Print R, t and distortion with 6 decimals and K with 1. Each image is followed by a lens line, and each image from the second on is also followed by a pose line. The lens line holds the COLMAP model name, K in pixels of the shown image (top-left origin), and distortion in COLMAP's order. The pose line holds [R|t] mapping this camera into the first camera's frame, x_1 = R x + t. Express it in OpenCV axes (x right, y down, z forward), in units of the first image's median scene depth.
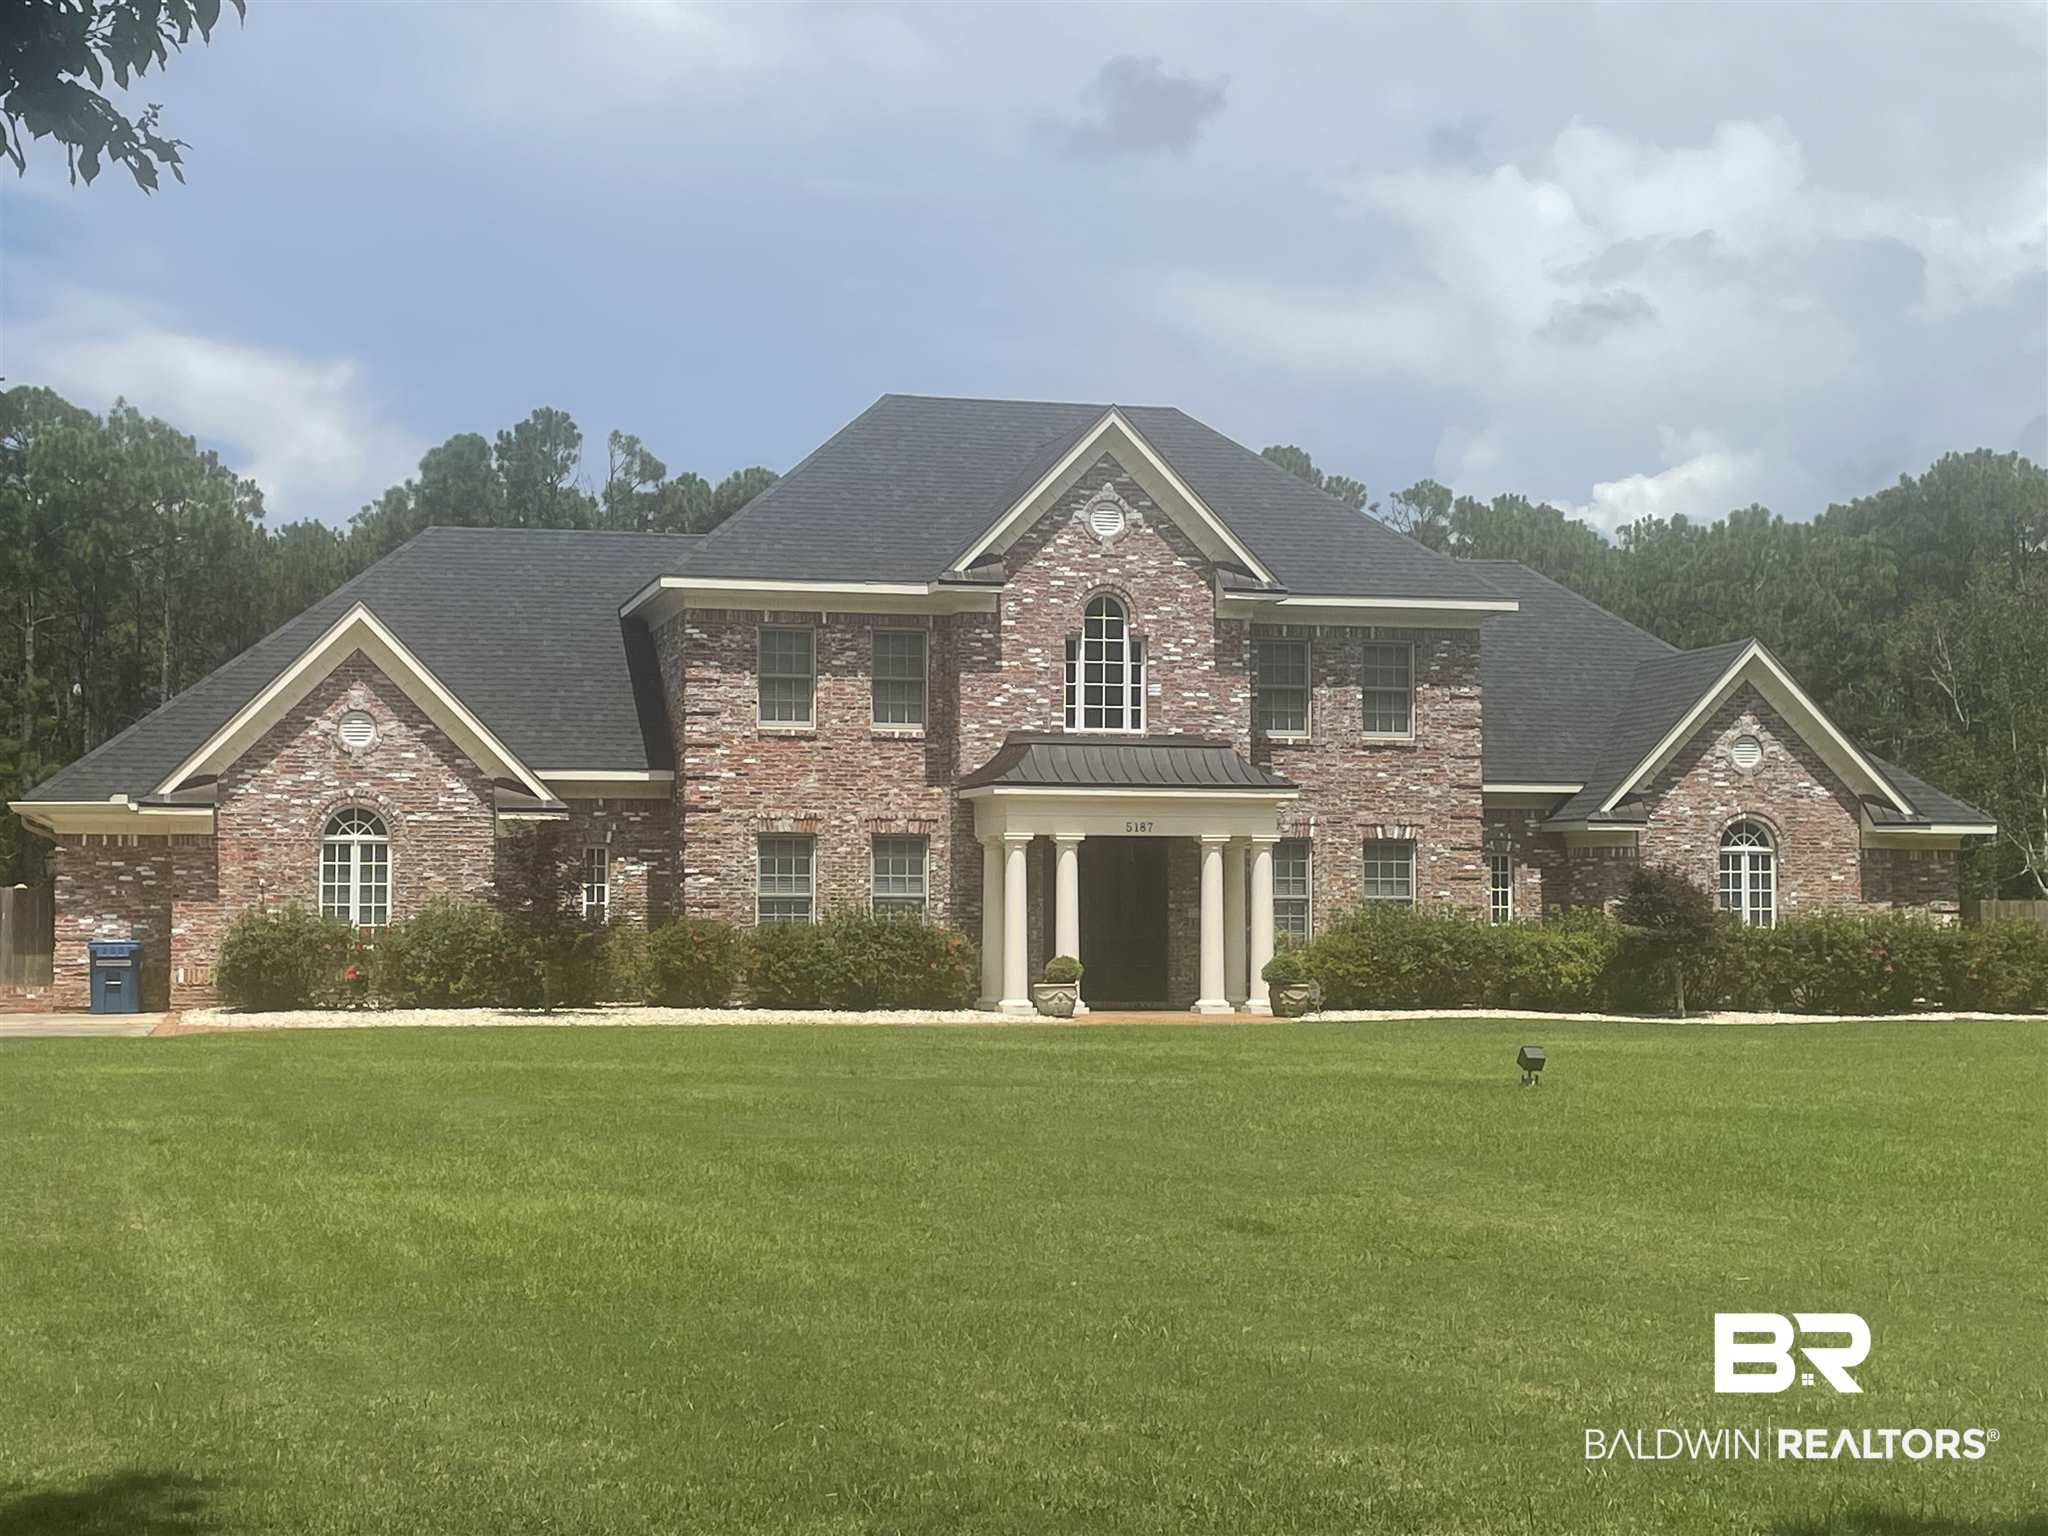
lens RADIAL K [[3085.1, 0, 1008.3], [0, 3085.1, 767.7], [0, 0, 1]] dist [0.159509, 0.000000]
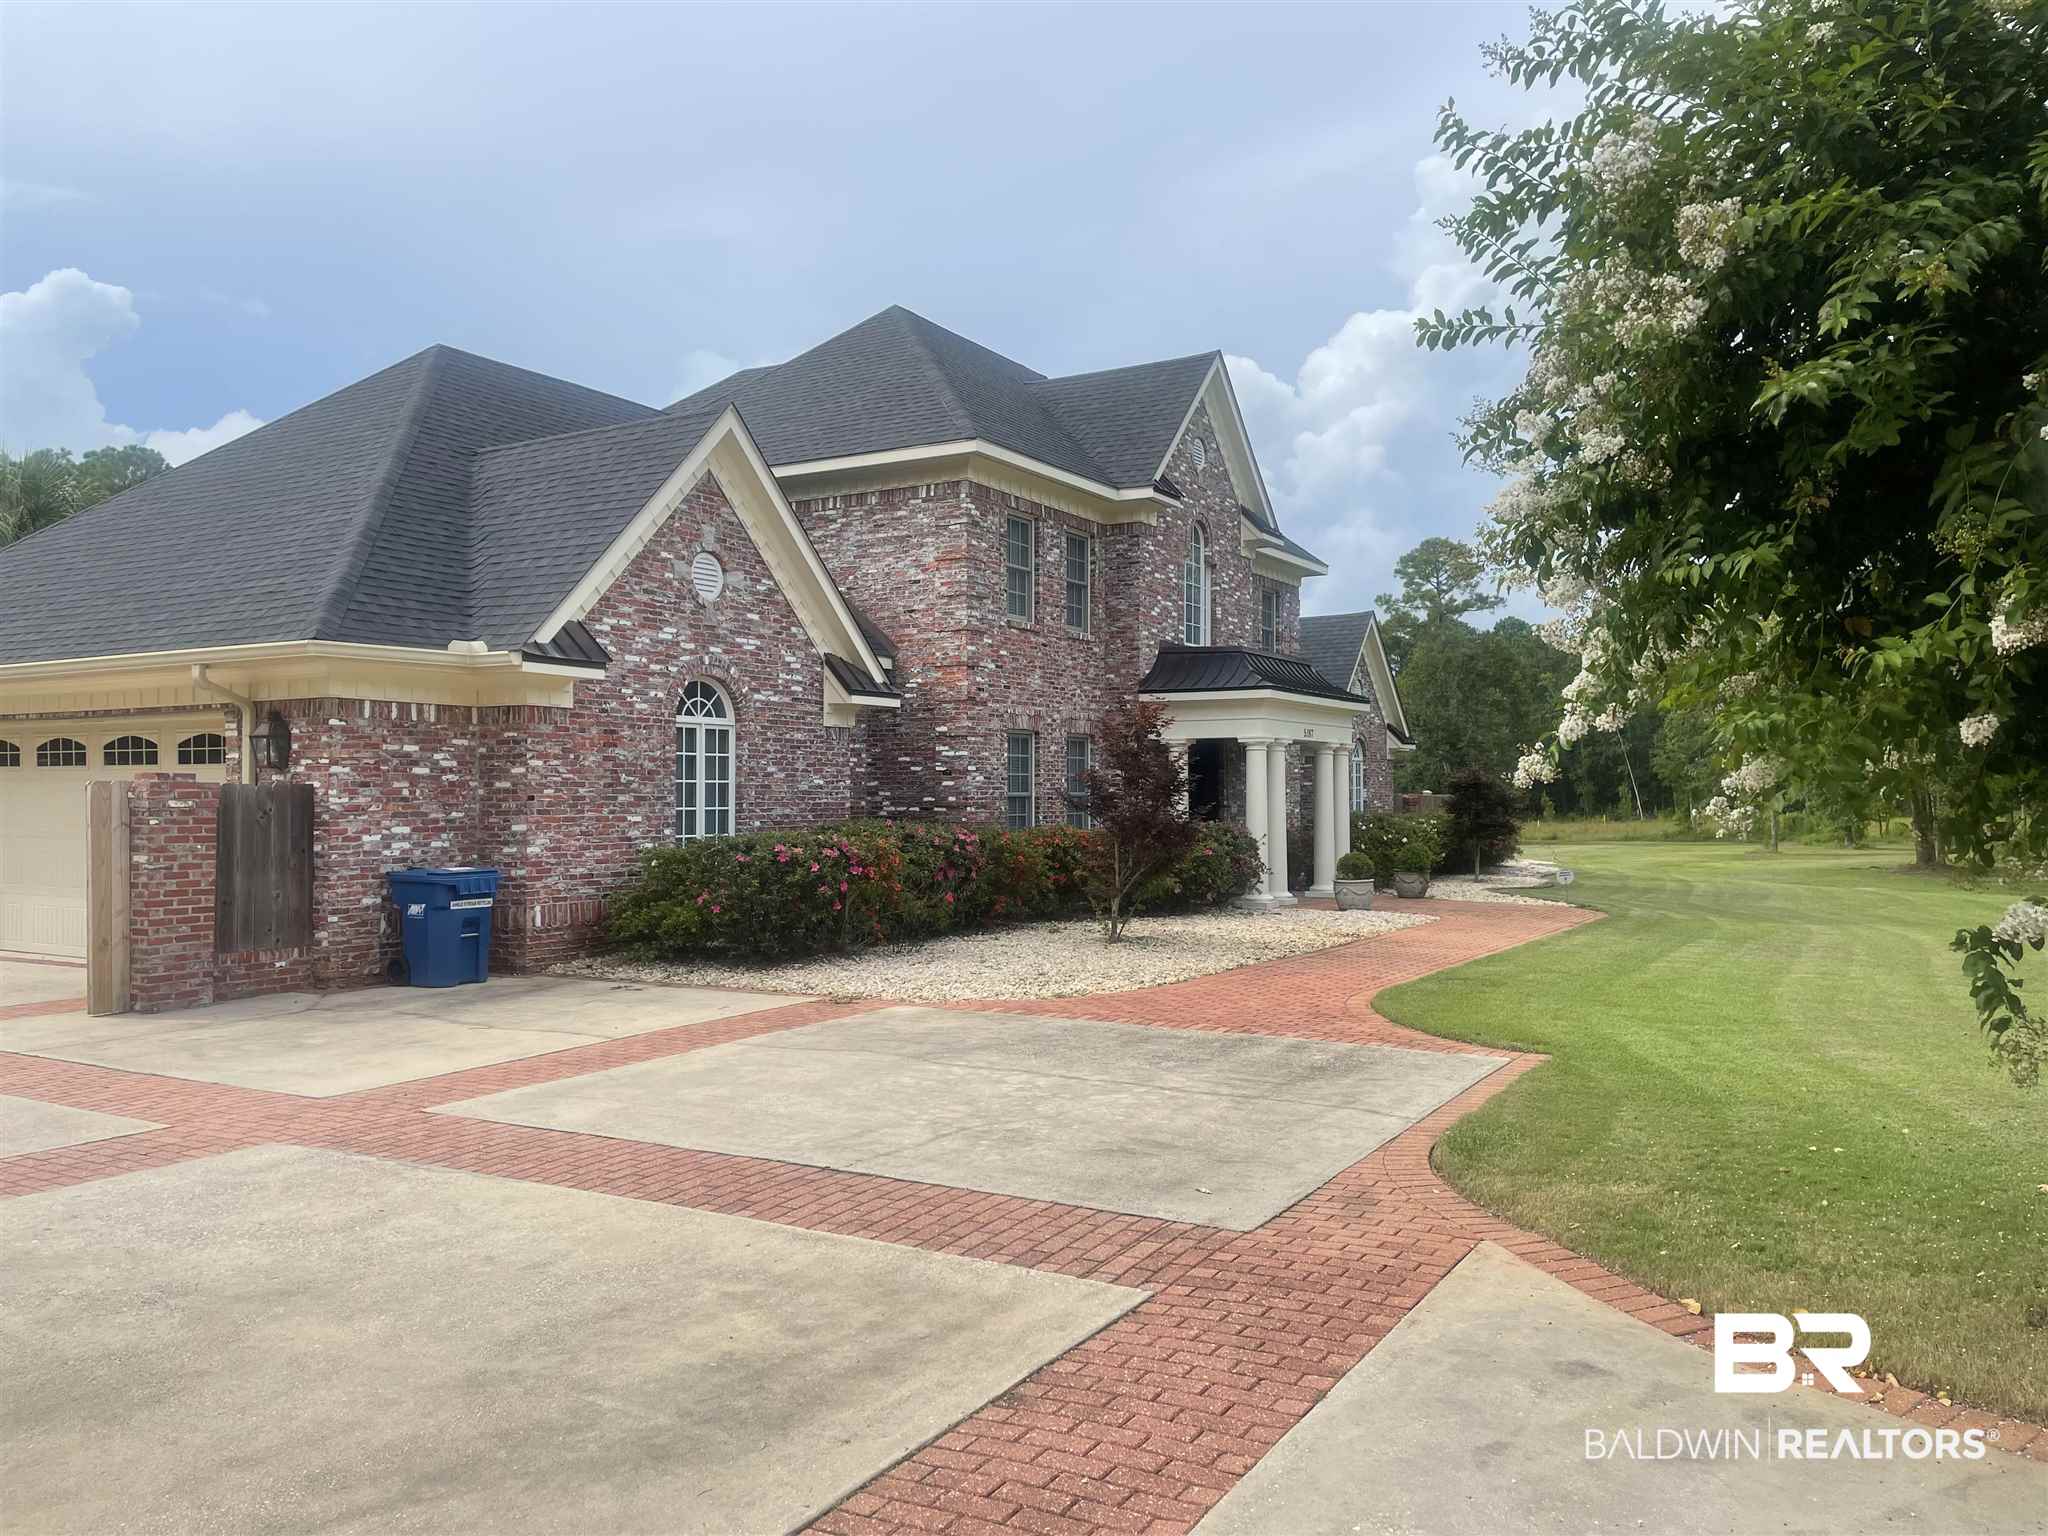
lens RADIAL K [[1530.2, 0, 1025.7], [0, 1530.2, 764.9], [0, 0, 1]] dist [0.091180, -0.000048]
pose [[0.713662, 0.009787, 0.700422, -0.412890], [-0.025745, 0.999593, 0.012265, 0.026586], [-0.700017, -0.026785, 0.713624, 0.672802]]
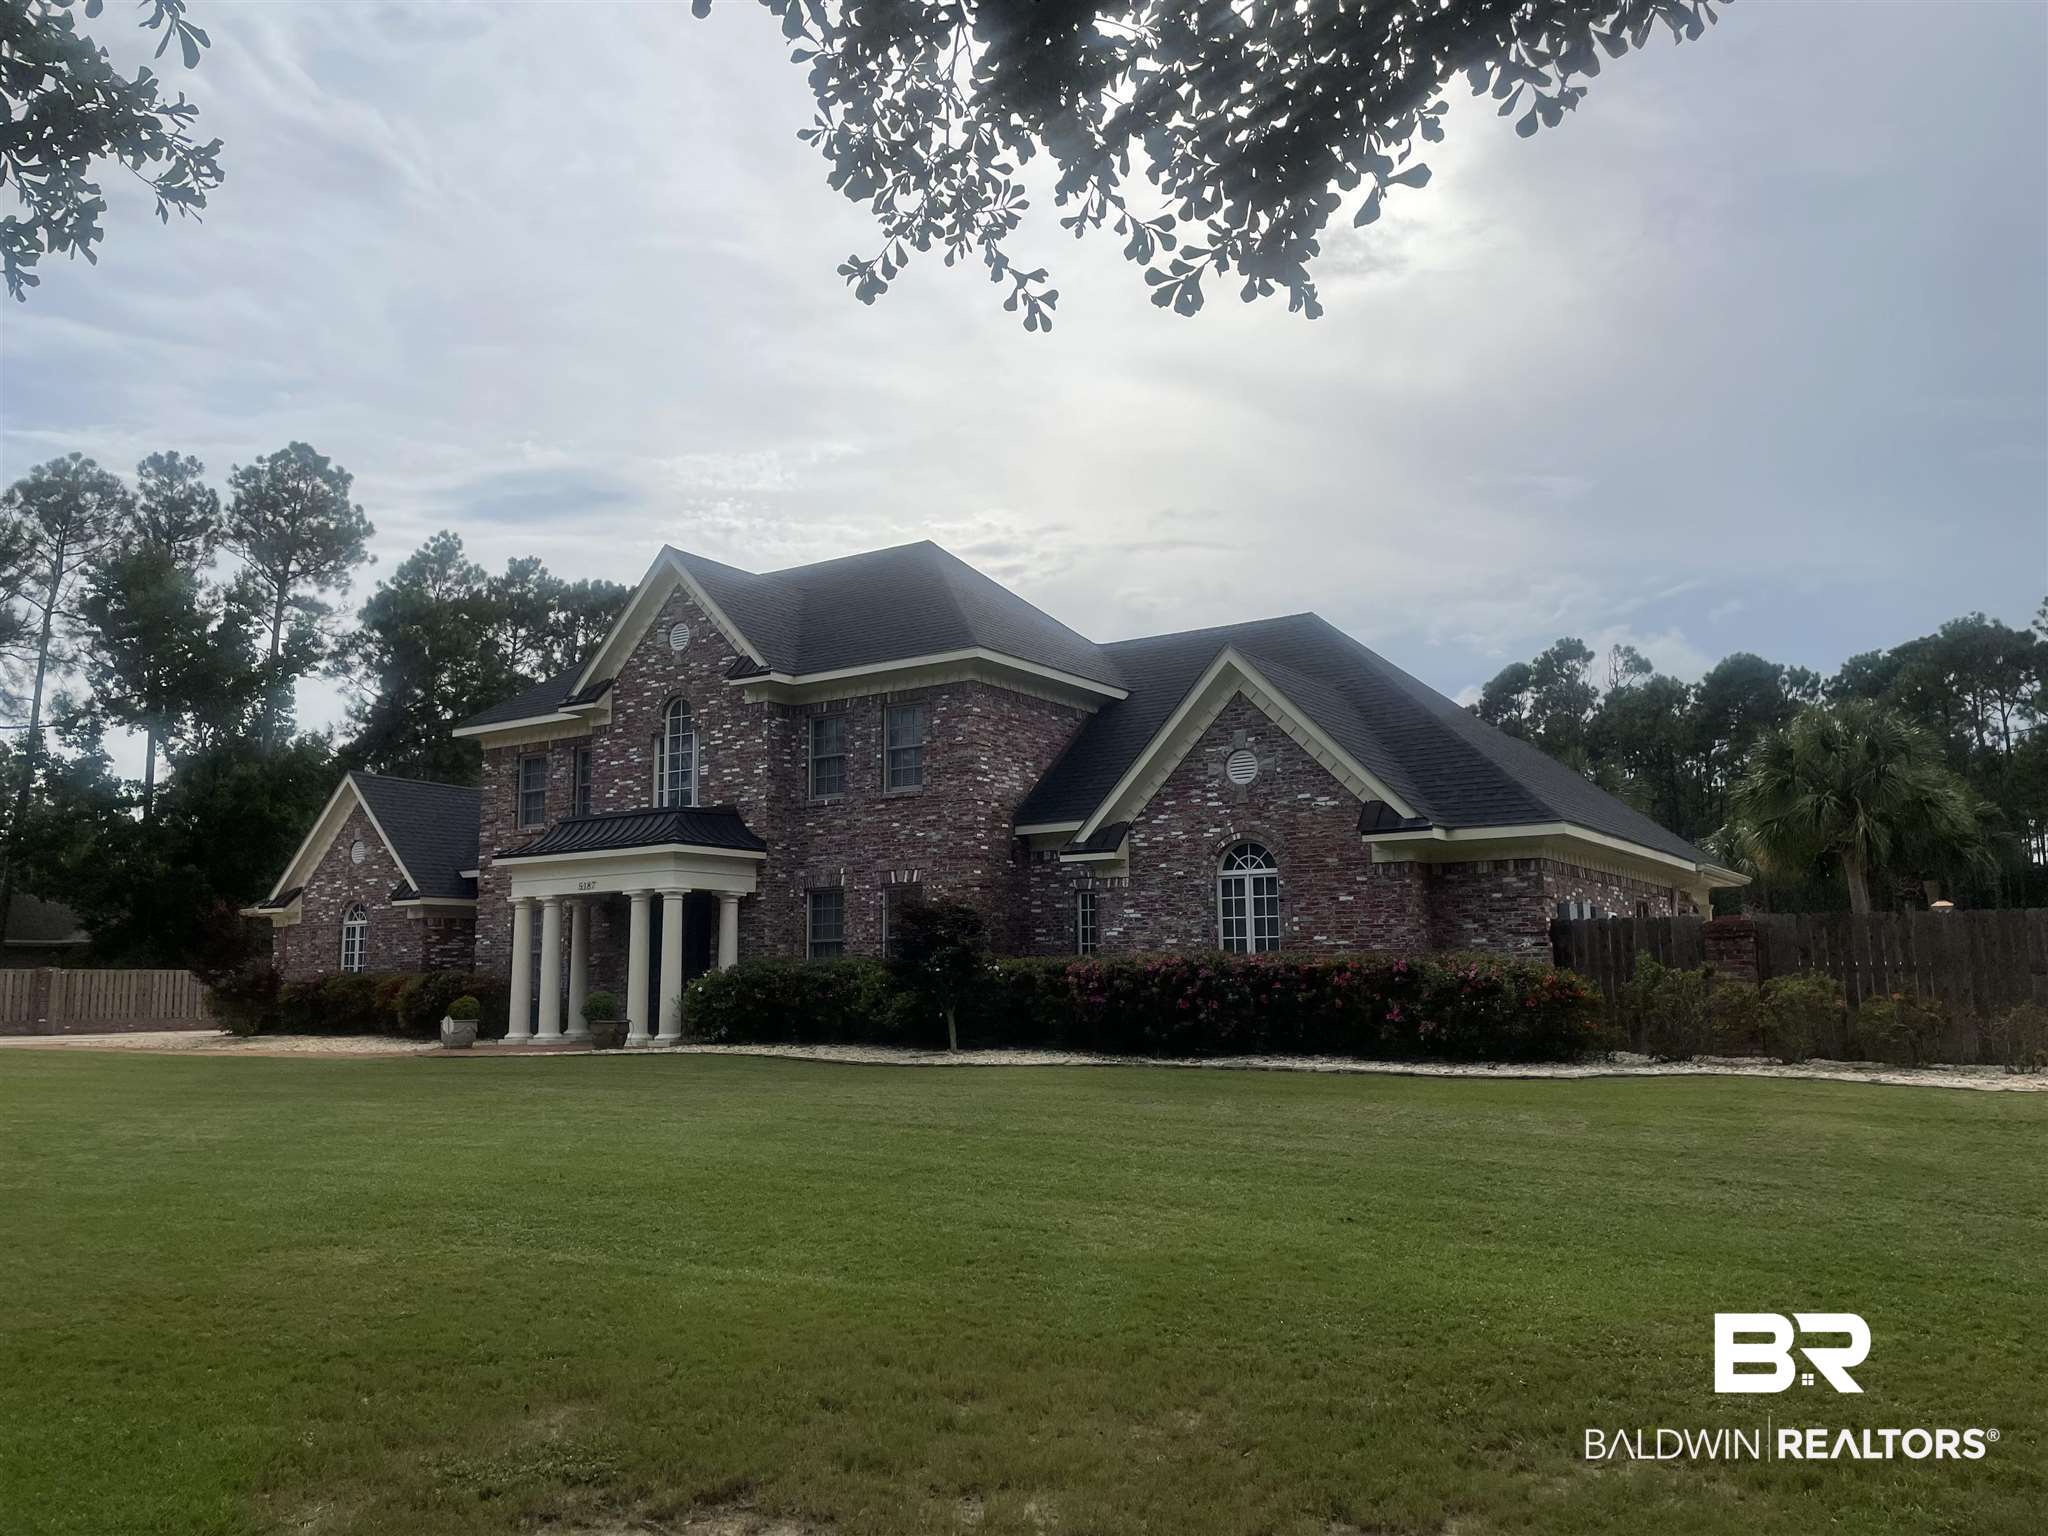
lens RADIAL K [[1530.2, 0, 1030.9], [0, 1530.2, 759.9], [0, 0, 1]] dist [0.091180, -0.000048]
pose [[0.659574, -0.117134, -0.742457, 0.597684], [0.048692, 0.992366, -0.113304, 0.046325], [0.750061, 0.038581, 0.660243, 0.729412]]
